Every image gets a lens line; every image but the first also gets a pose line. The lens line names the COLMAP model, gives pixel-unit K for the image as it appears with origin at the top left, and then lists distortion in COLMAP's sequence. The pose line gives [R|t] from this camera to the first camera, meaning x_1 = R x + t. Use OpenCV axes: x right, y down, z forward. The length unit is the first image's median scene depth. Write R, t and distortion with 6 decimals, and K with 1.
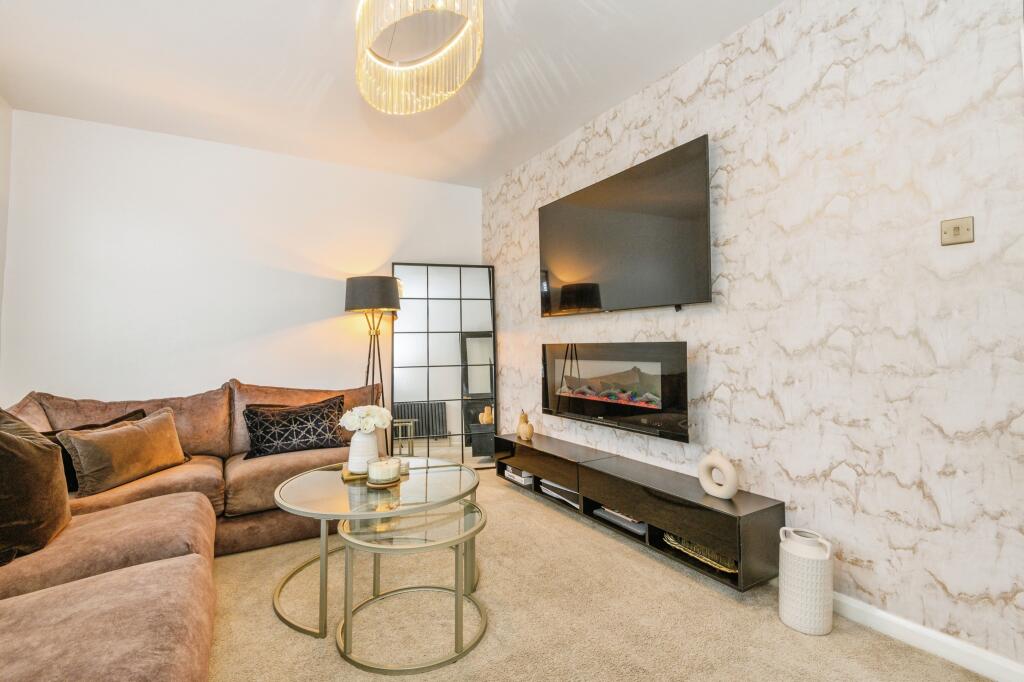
lens RADIAL K [[496.4, 0, 512.0], [0, 496.4, 341.0], [0, 0, 1]] dist [0.000773, 0.000021]
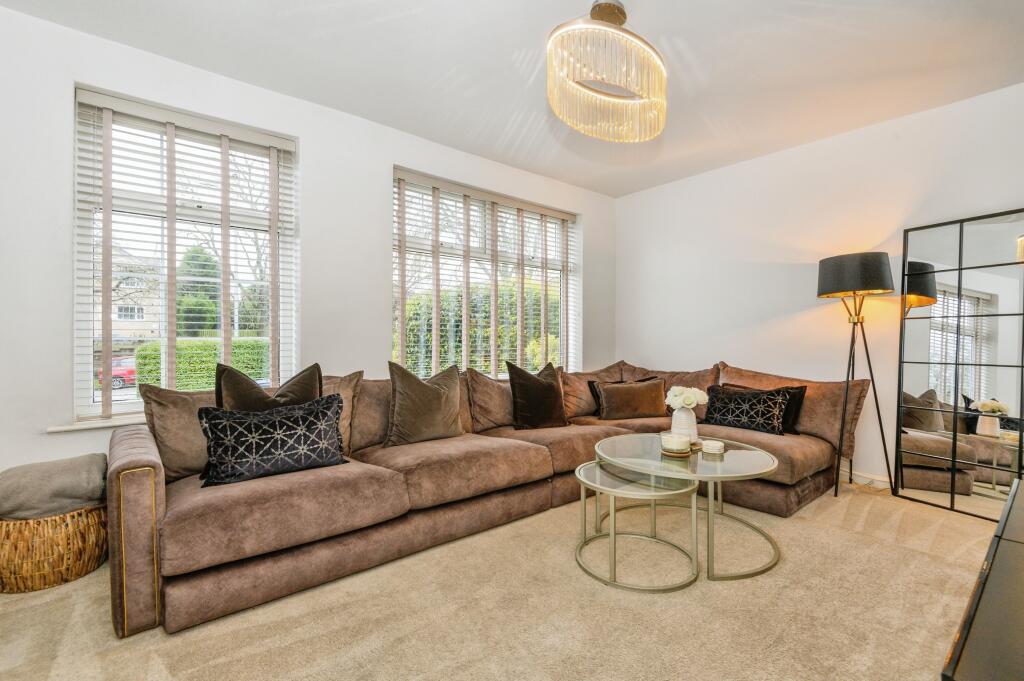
lens RADIAL K [[460.8, 0, 509.9], [0, 460.8, 351.5], [0, 0, 1]] dist [0.000050, 0.000009]
pose [[0.155806, 0.041777, -0.986904, 0.505299], [0.008472, 0.999012, 0.043627, -0.000694], [0.987751, -0.015159, 0.155298, 0.328578]]
